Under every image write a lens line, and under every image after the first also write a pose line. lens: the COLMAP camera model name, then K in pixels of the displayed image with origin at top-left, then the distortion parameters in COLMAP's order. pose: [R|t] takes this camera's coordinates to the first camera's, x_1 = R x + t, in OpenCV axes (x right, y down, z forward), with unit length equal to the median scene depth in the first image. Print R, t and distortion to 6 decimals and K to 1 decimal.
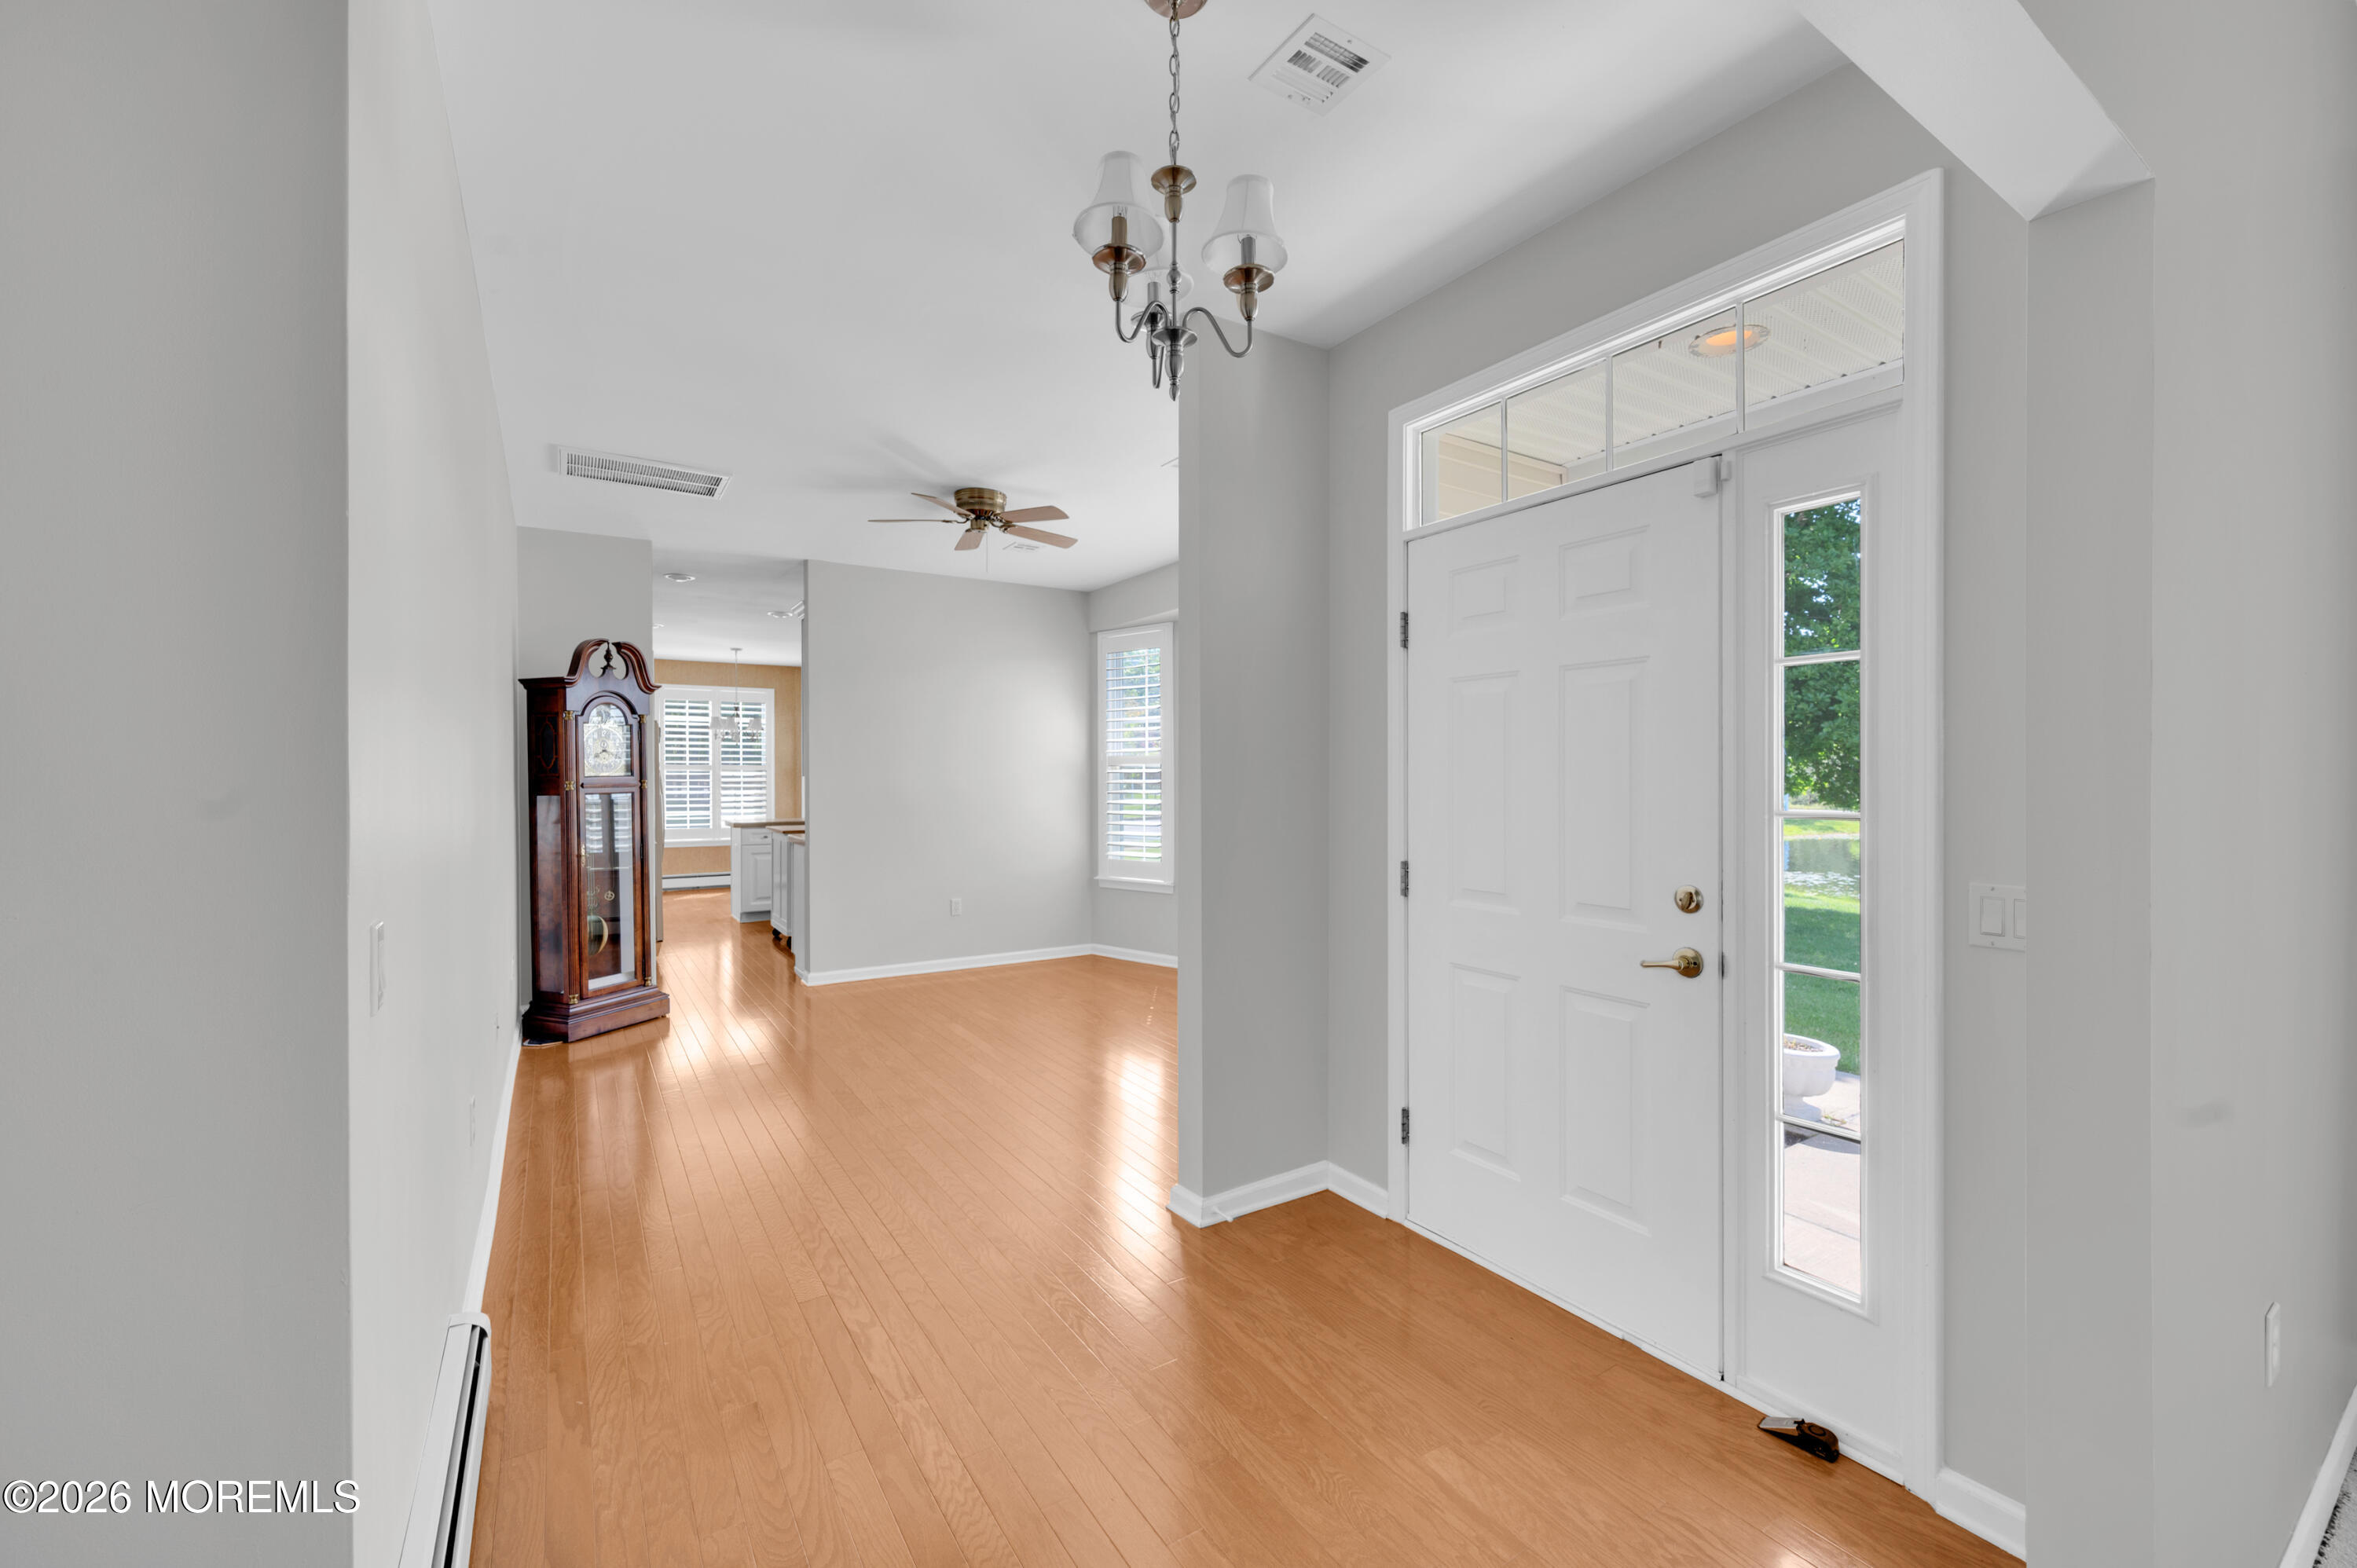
lens RADIAL K [[929.6, 0, 1167.8], [0, 929.6, 781.6], [0, 0, 1]] dist [-0.007508, 0.001763]
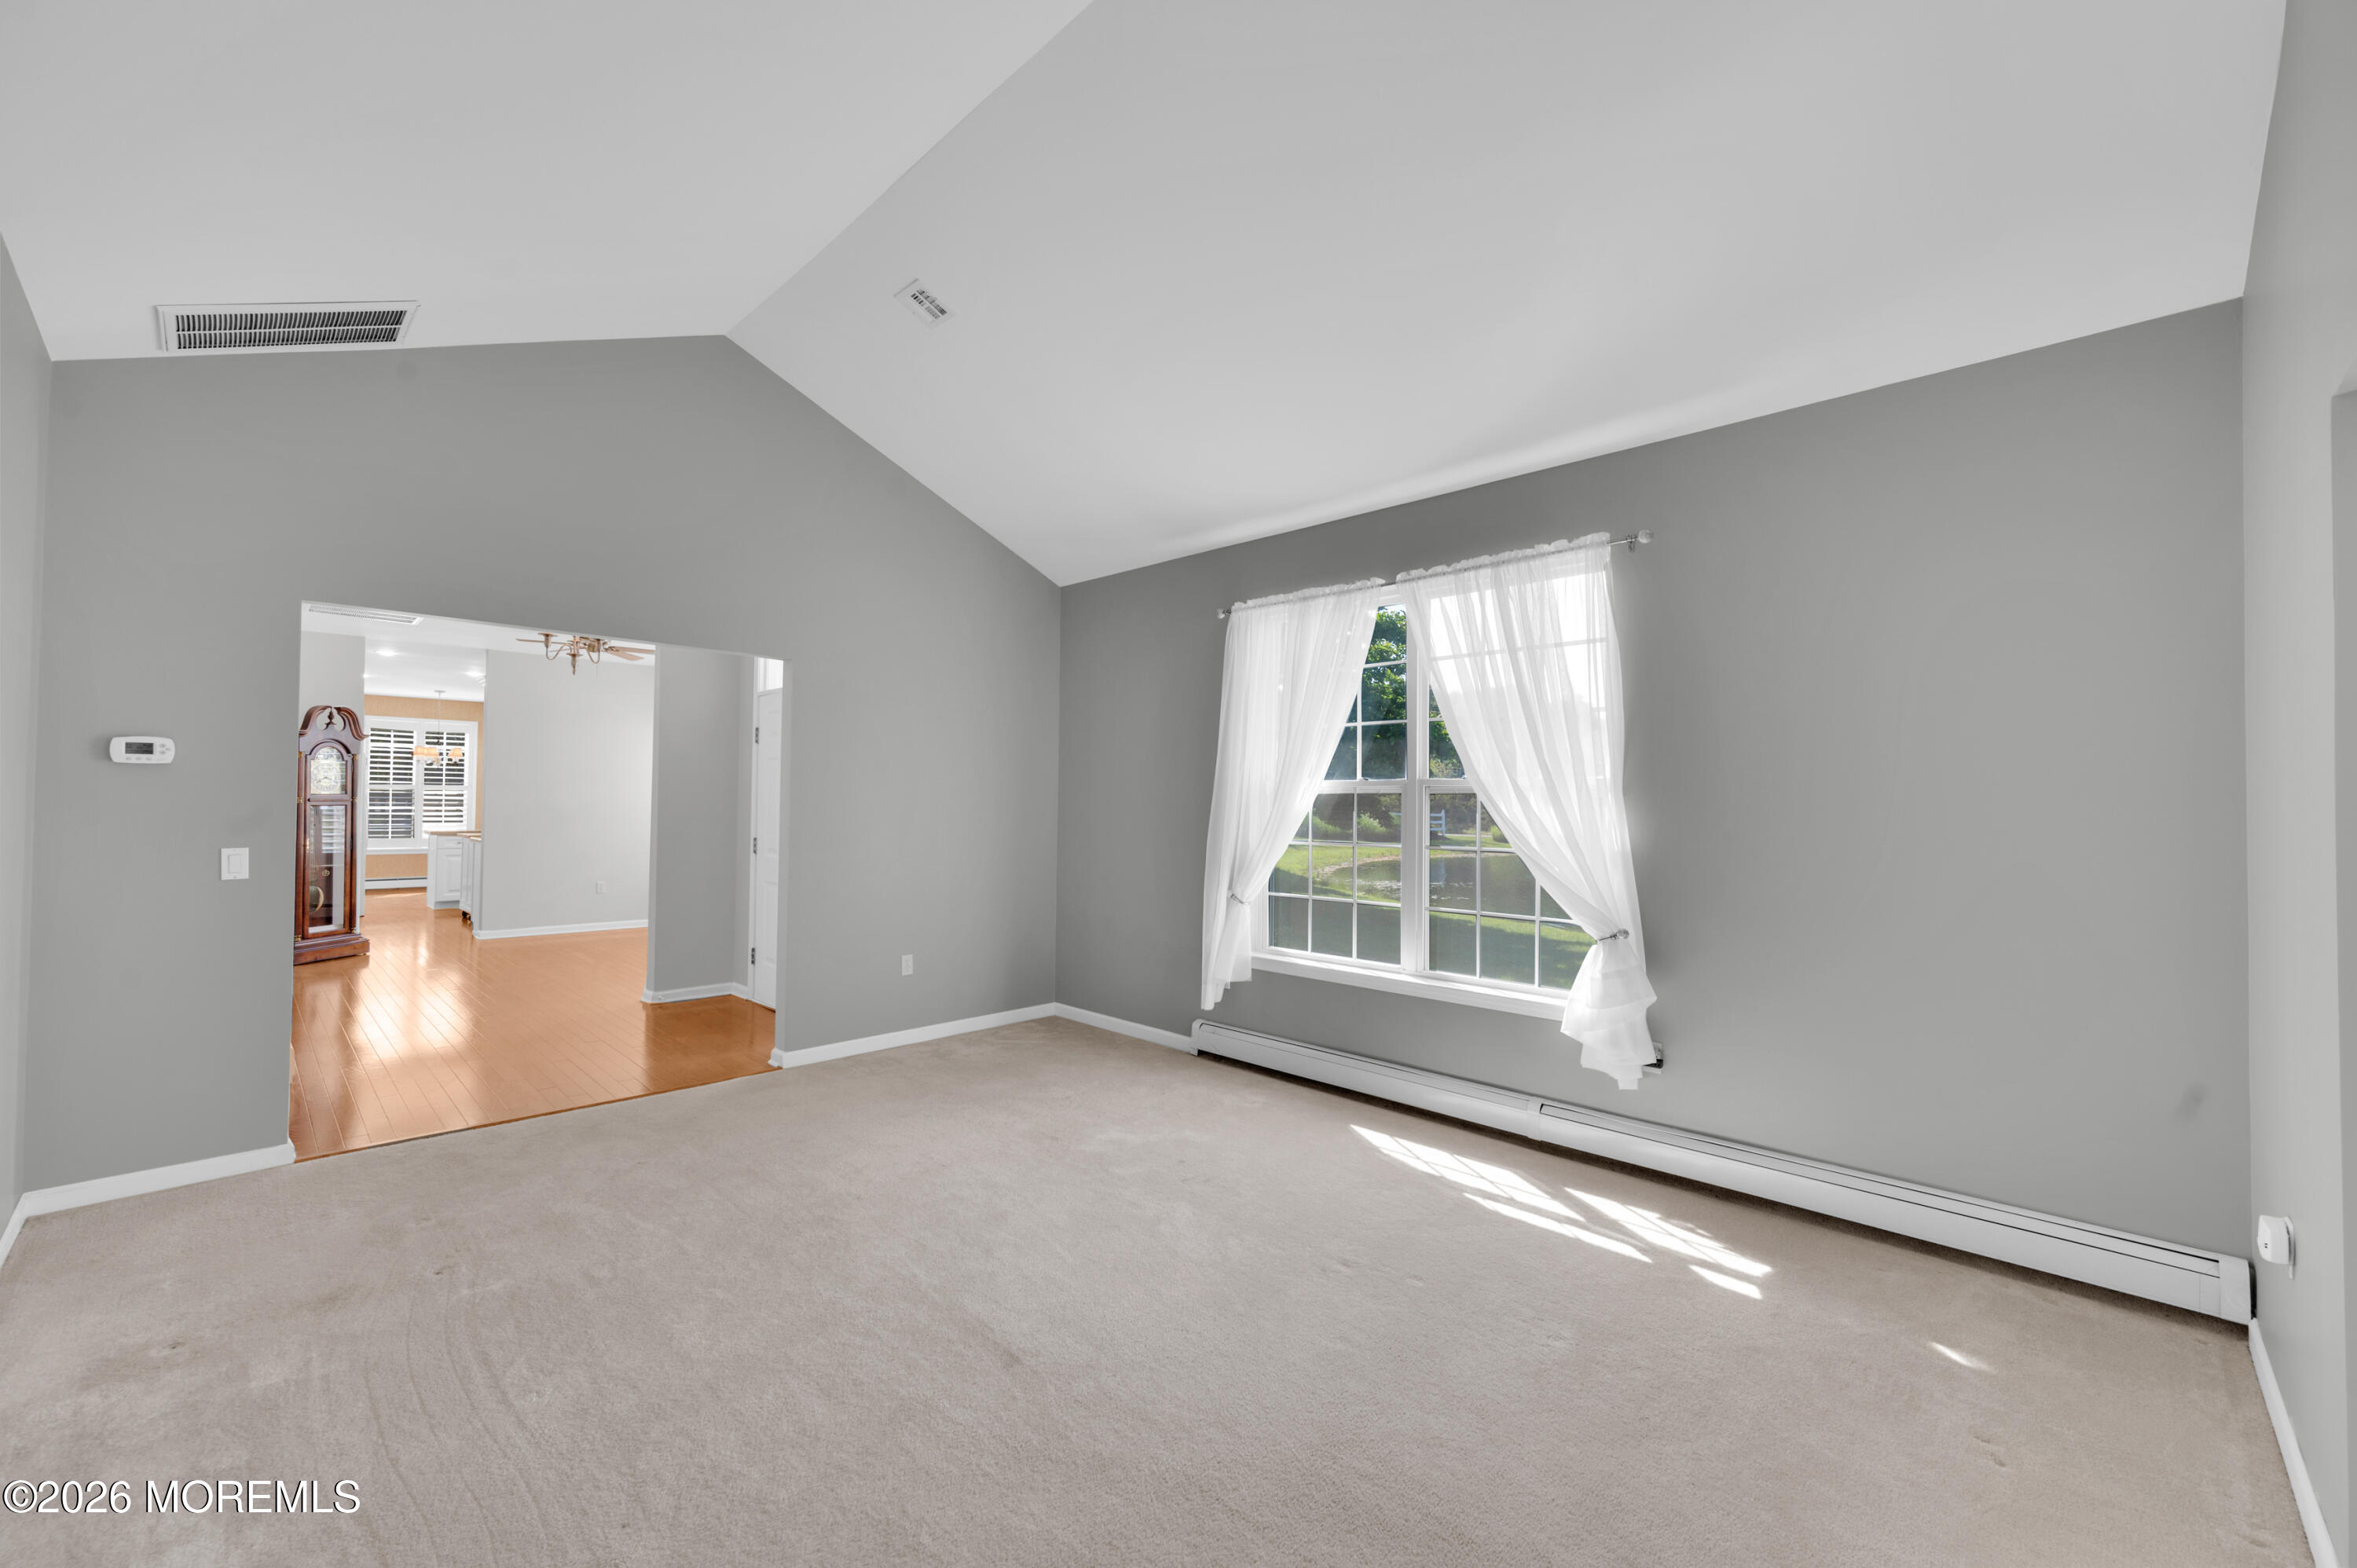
lens RADIAL K [[929.6, 0, 1188.0], [0, 929.6, 792.2], [0, 0, 1]] dist [-0.007508, 0.001763]
pose [[0.972916, 0.019825, 0.230309, 0.406819], [-0.015585, 0.999674, -0.020214, -0.000219], [-0.230634, 0.016077, 0.972908, -0.775758]]
